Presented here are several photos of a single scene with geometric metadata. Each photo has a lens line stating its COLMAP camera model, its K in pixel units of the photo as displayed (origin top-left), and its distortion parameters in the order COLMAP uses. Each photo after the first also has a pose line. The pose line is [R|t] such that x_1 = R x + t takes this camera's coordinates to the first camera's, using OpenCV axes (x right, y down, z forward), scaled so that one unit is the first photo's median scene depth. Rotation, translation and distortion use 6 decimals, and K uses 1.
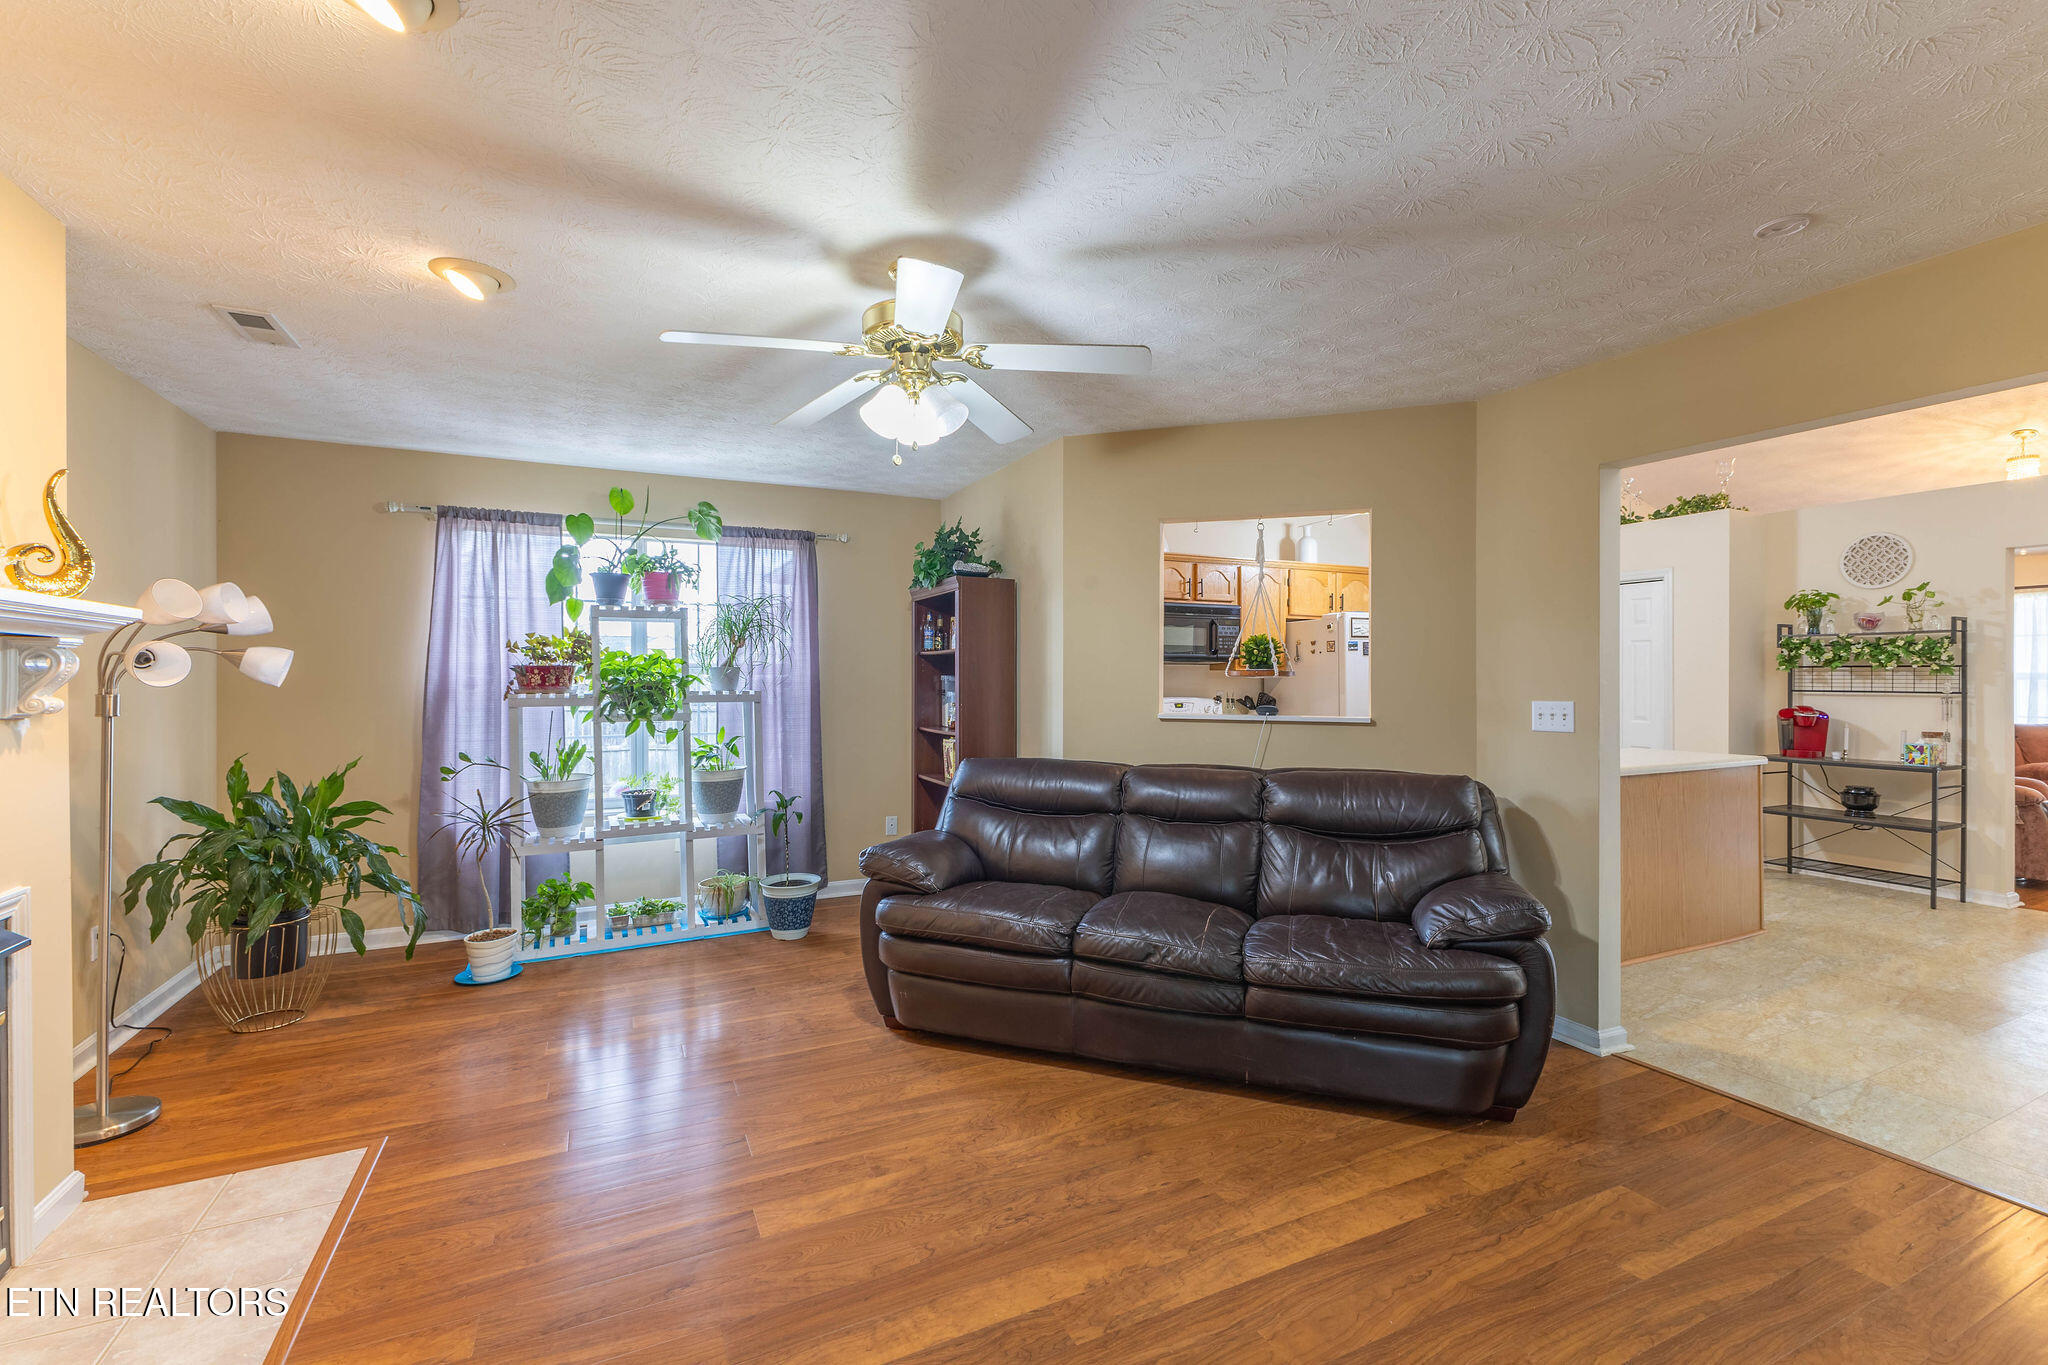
lens RADIAL K [[879.6, 0, 1016.1], [0, 879.6, 681.4], [0, 0, 1]] dist [0.008708, -0.002381]
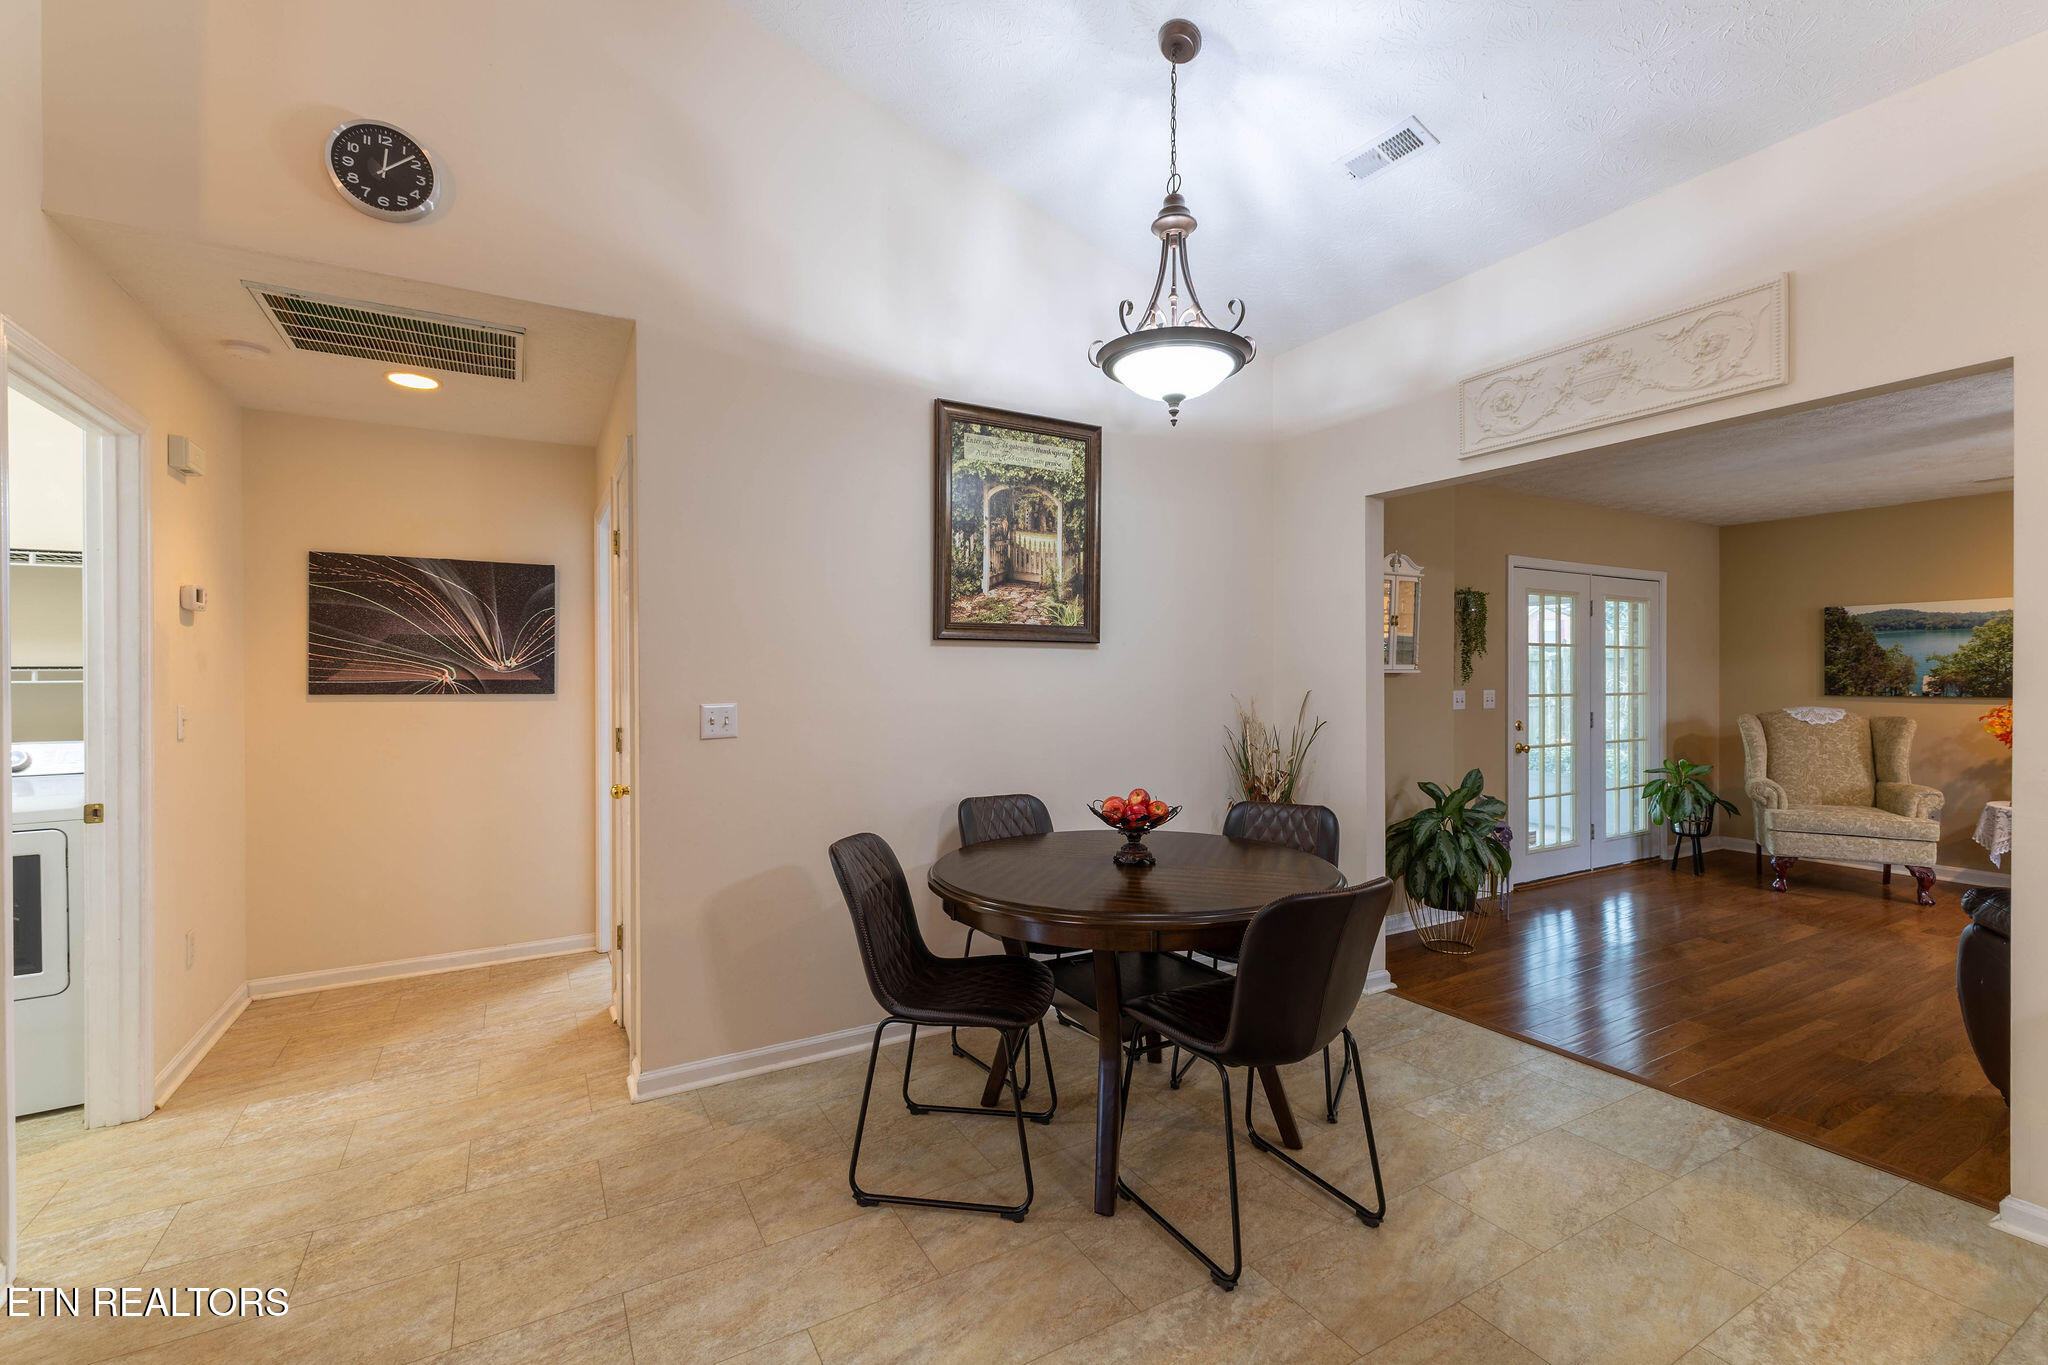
lens RADIAL K [[879.6, 0, 1020.7], [0, 879.6, 681.9], [0, 0, 1]] dist [0.008708, -0.002381]
pose [[-0.997383, 0.002576, -0.072255, 1.522153], [0.001975, 0.999963, 0.008398, -0.005005], [0.072274, 0.008233, -0.997351, 1.657968]]
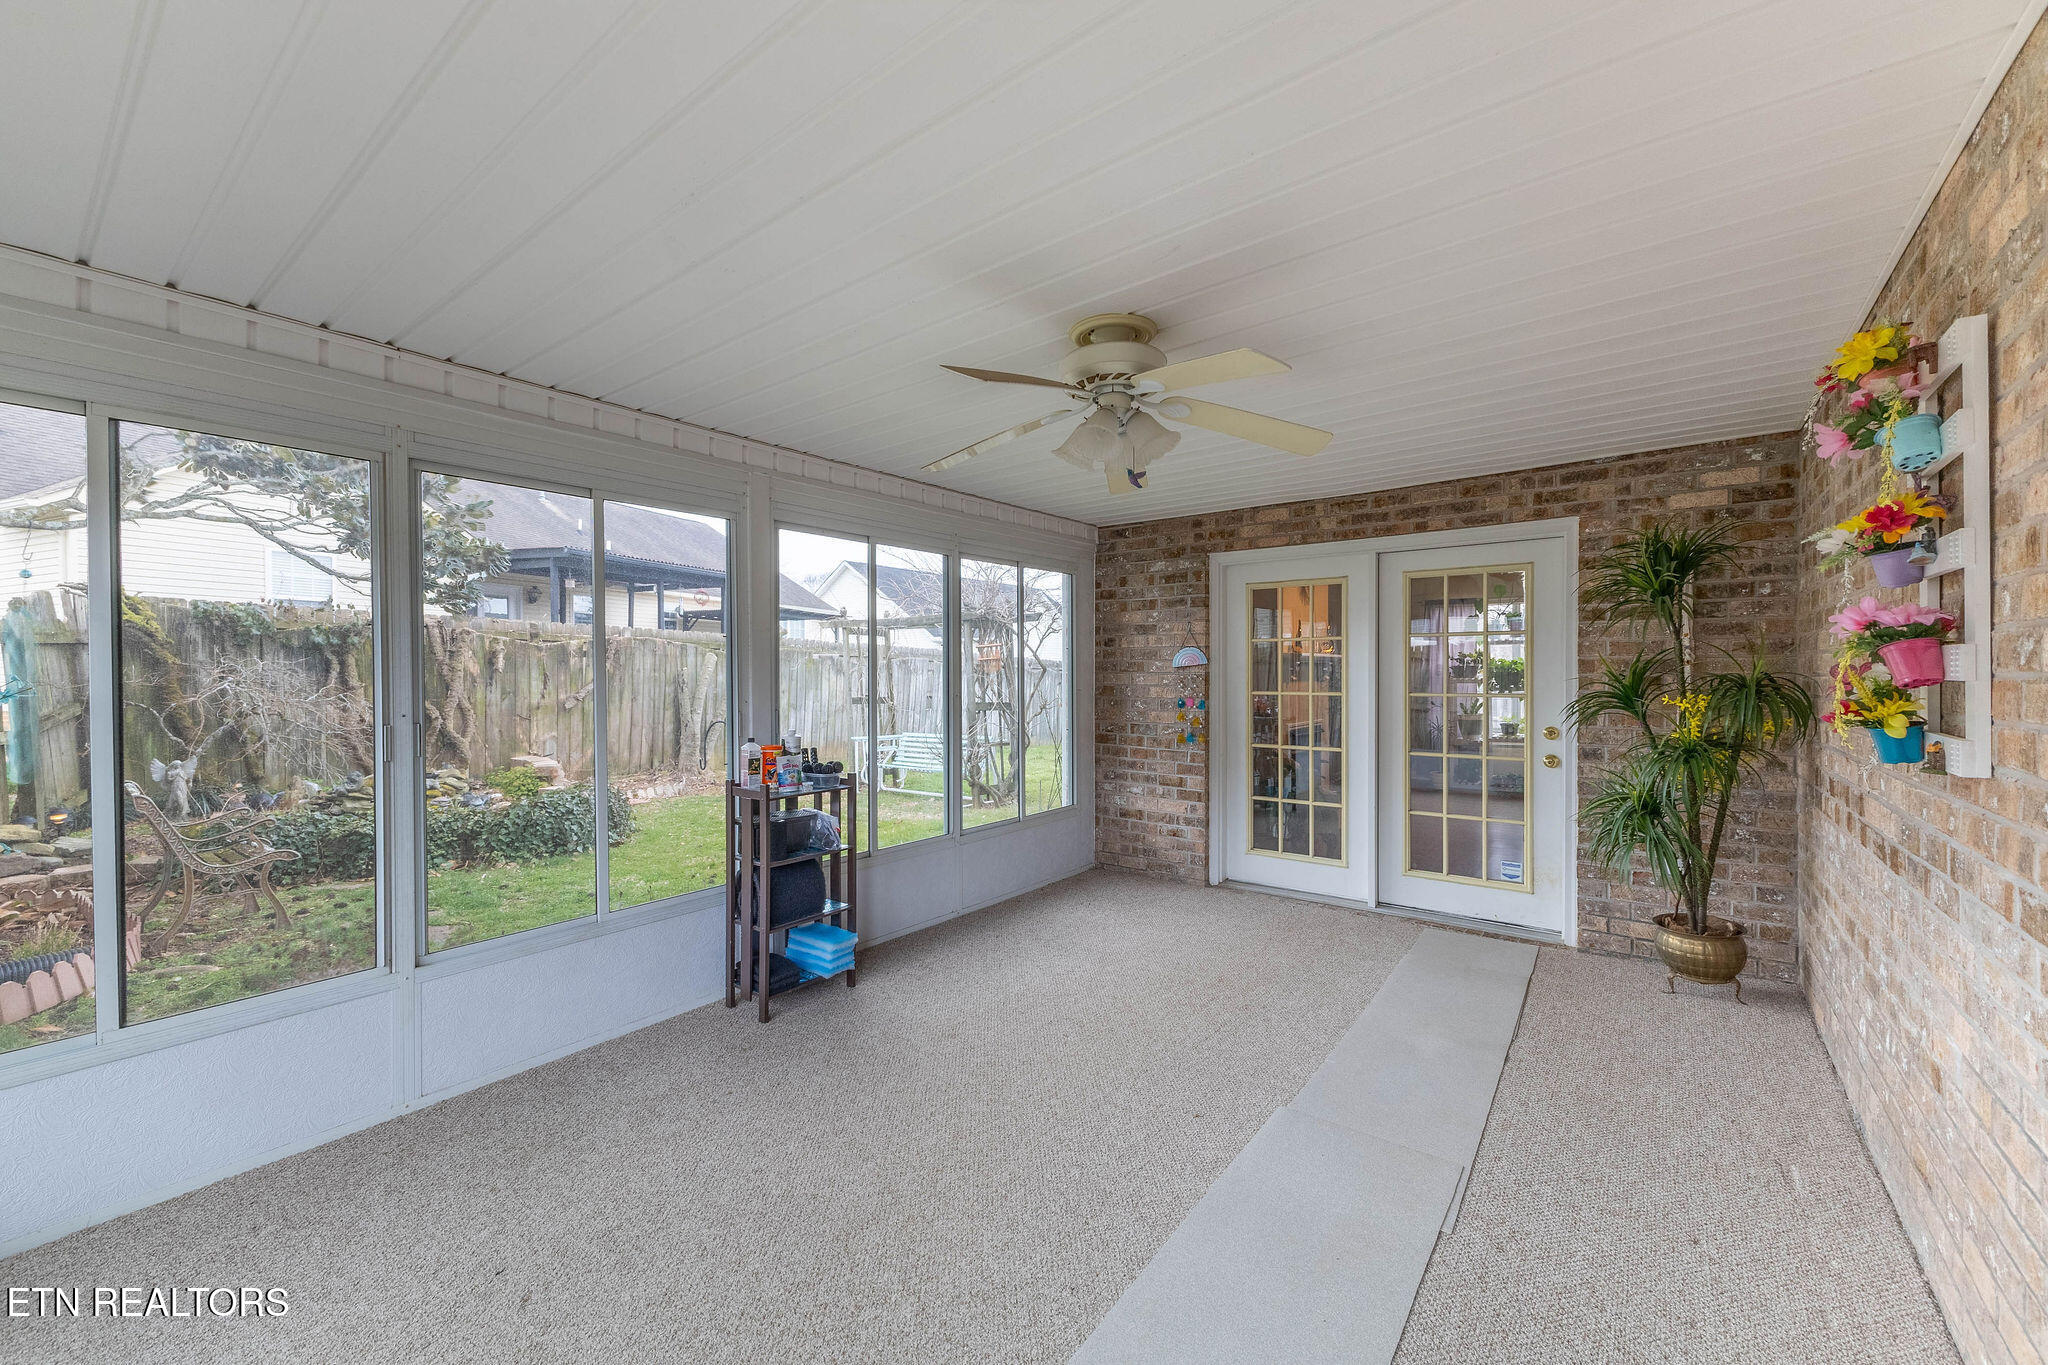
lens RADIAL K [[807.0, 0, 1023.5], [0, 807.0, 684.1], [0, 0, 1]] dist [0.012454, -0.003838]
pose [[0.452316, 0.002689, -0.891854, 1.190187], [0.000883, 0.999994, 0.003463, 0.028134], [0.891857, -0.002354, 0.452311, -1.421665]]
